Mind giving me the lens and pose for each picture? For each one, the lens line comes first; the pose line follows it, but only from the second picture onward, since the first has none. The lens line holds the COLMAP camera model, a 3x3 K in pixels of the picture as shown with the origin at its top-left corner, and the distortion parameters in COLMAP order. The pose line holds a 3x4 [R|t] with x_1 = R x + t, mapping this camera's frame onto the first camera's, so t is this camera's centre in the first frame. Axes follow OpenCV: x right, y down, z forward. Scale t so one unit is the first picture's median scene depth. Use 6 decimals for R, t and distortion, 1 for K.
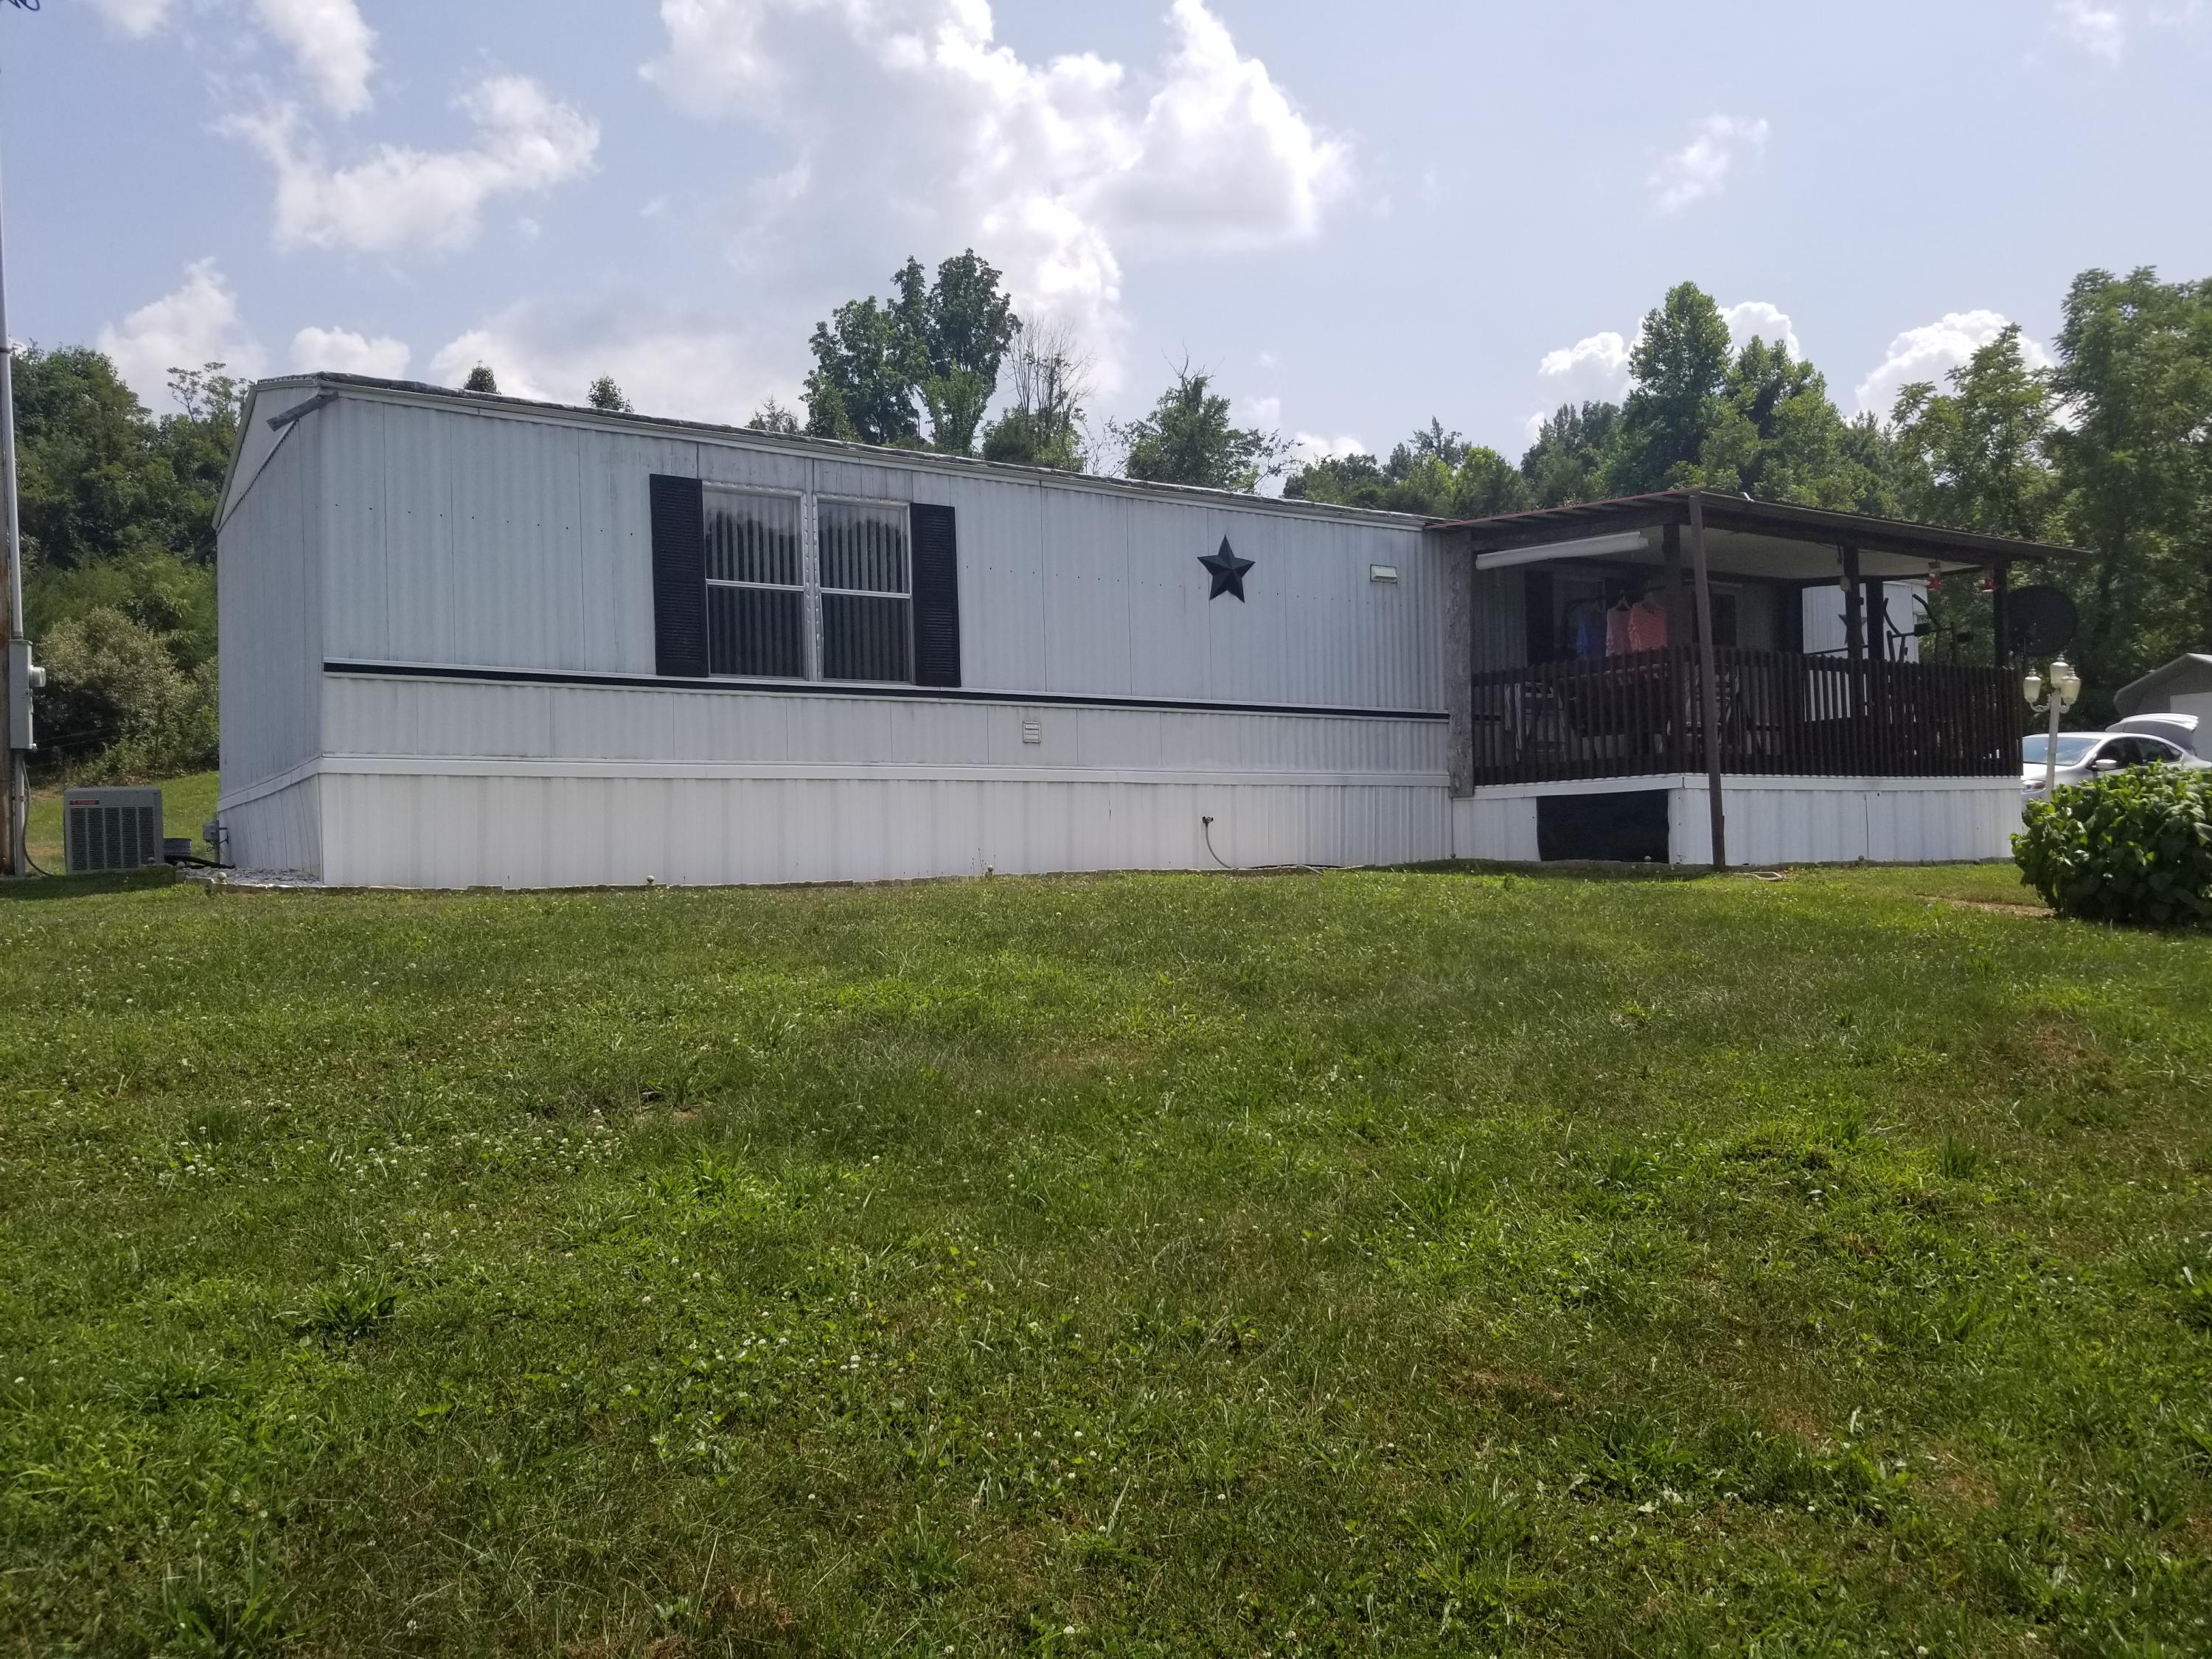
lens RADIAL K [[1731.3, 0, 1097.0], [0, 1731.3, 829.2], [0, 0, 1]] dist [0.014013, -0.039894]
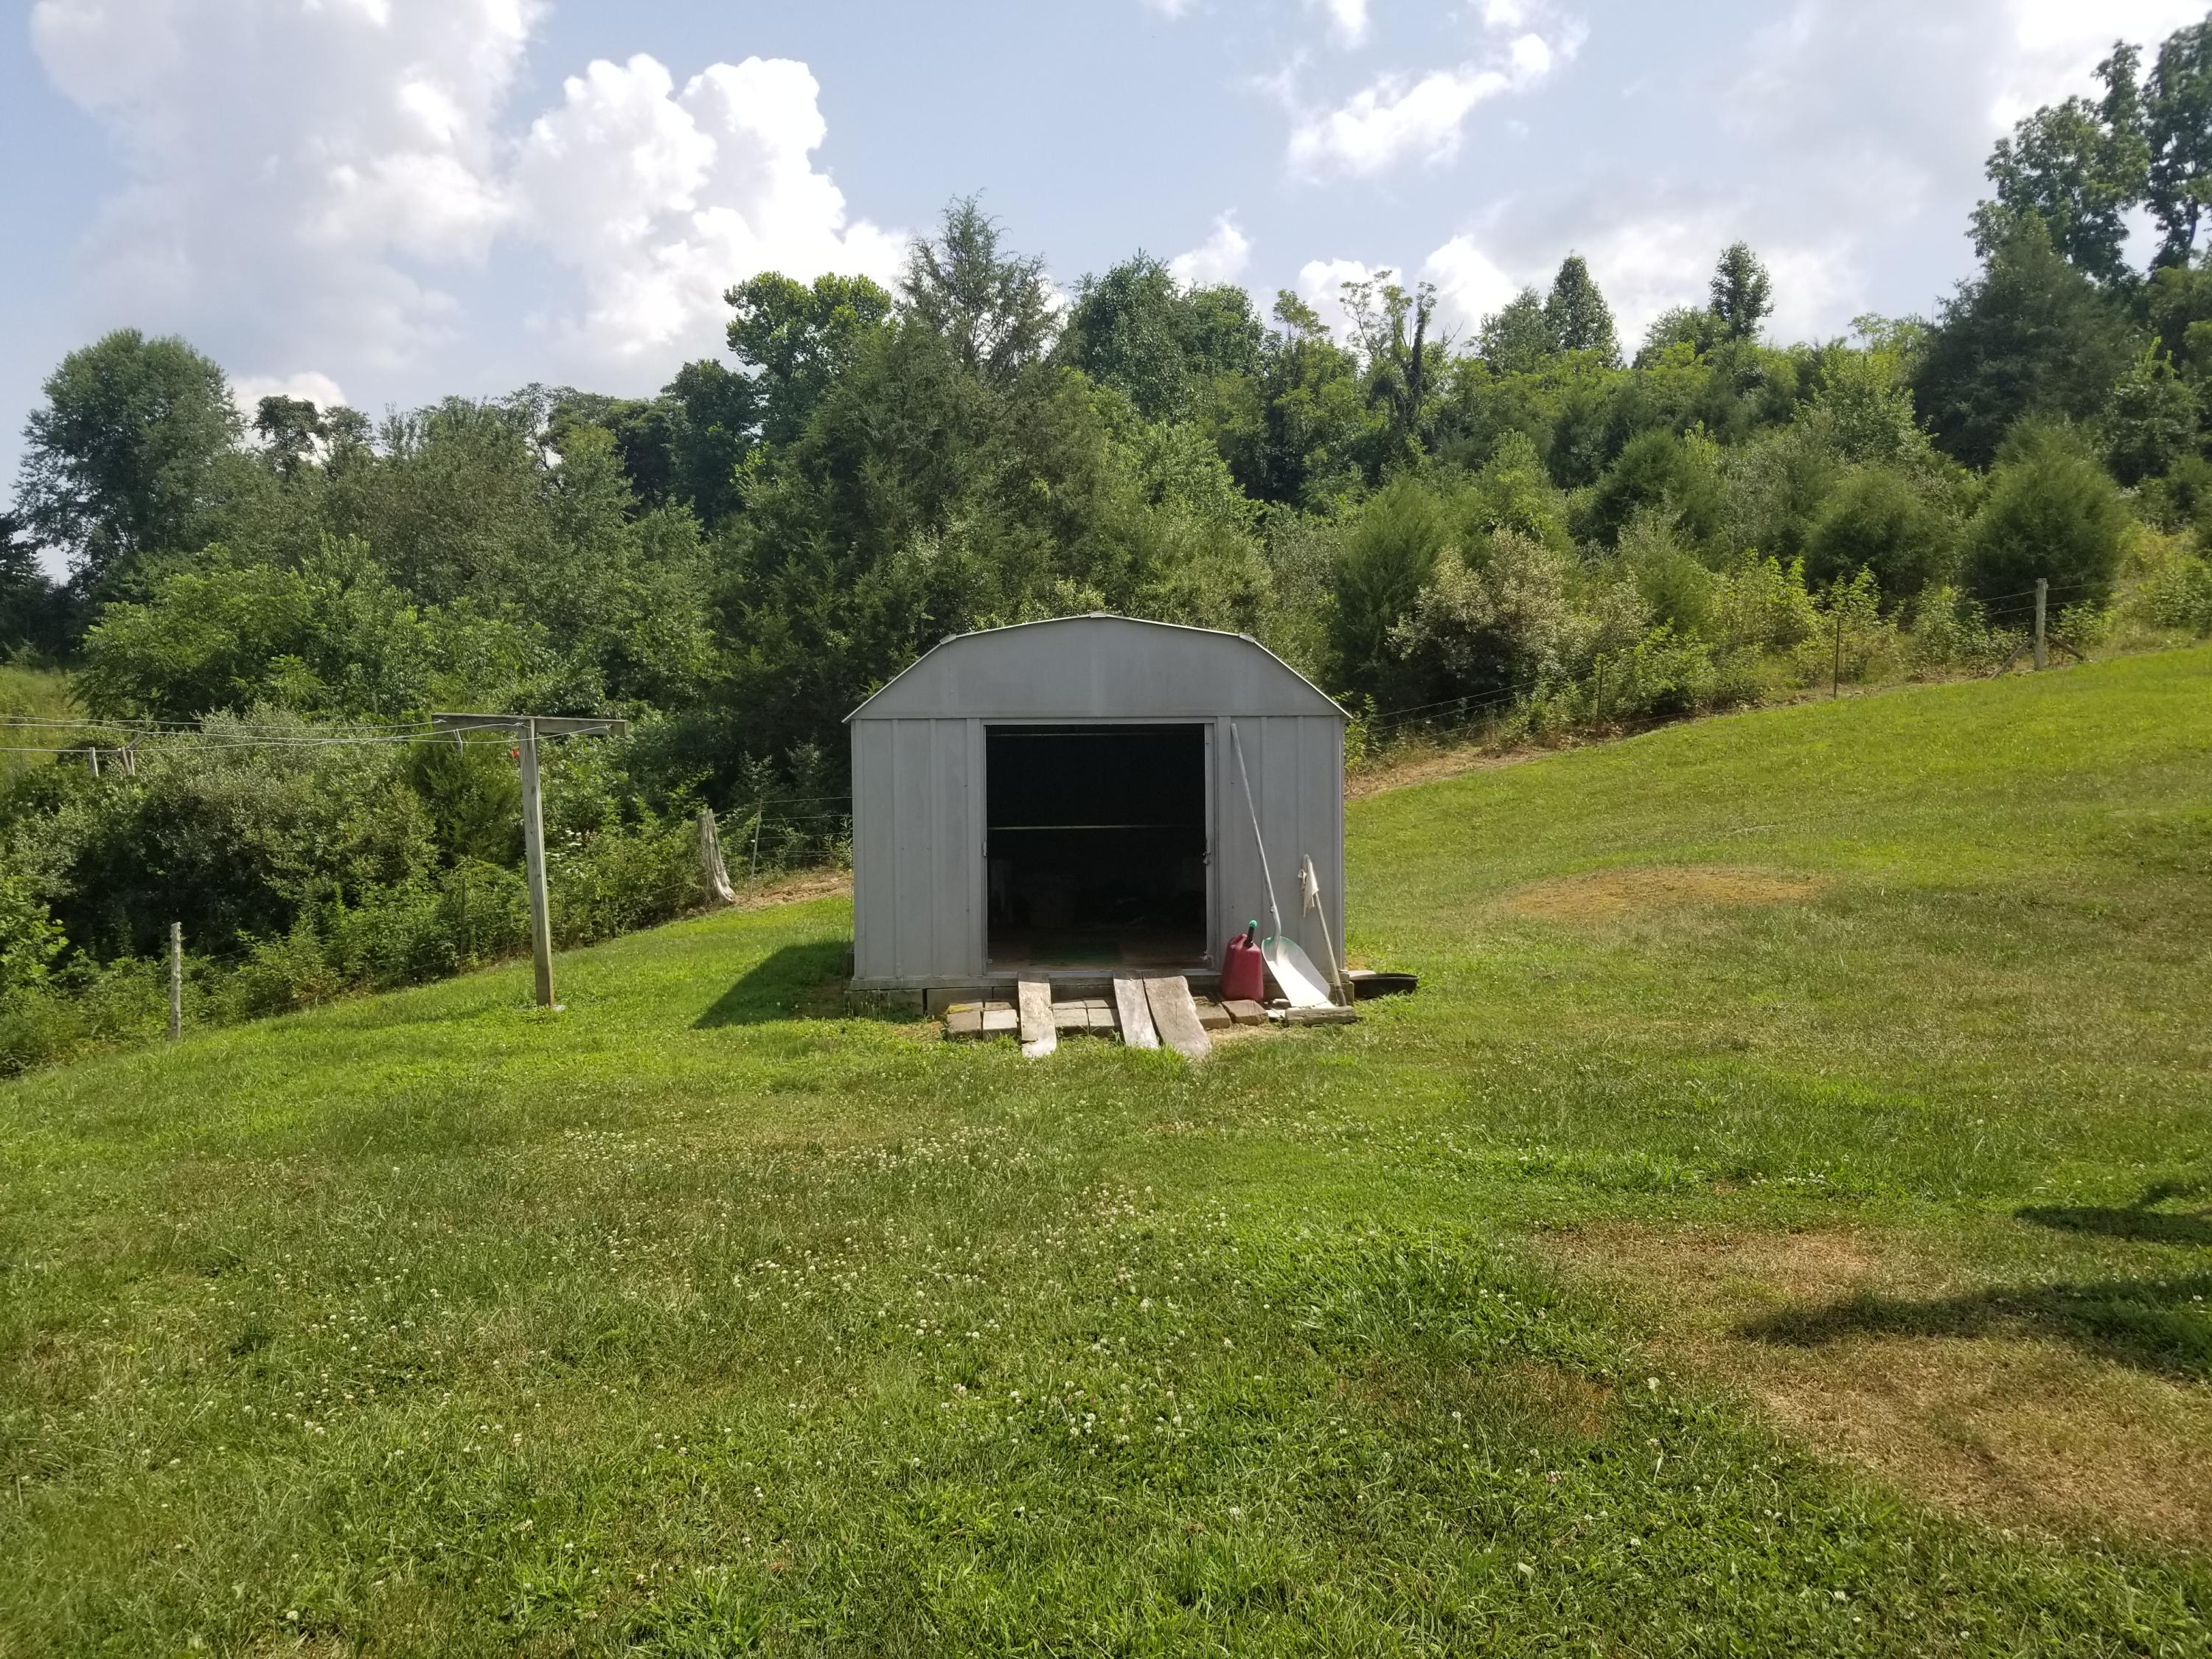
lens RADIAL K [[1731.3, 0, 1114.0], [0, 1731.3, 834.8], [0, 0, 1]] dist [0.014013, -0.039894]
pose [[0.861420, 0.025062, -0.507275, -0.097033], [0.003921, 0.998424, 0.055984, -0.008998], [0.507879, -0.050215, 0.859964, 0.058215]]
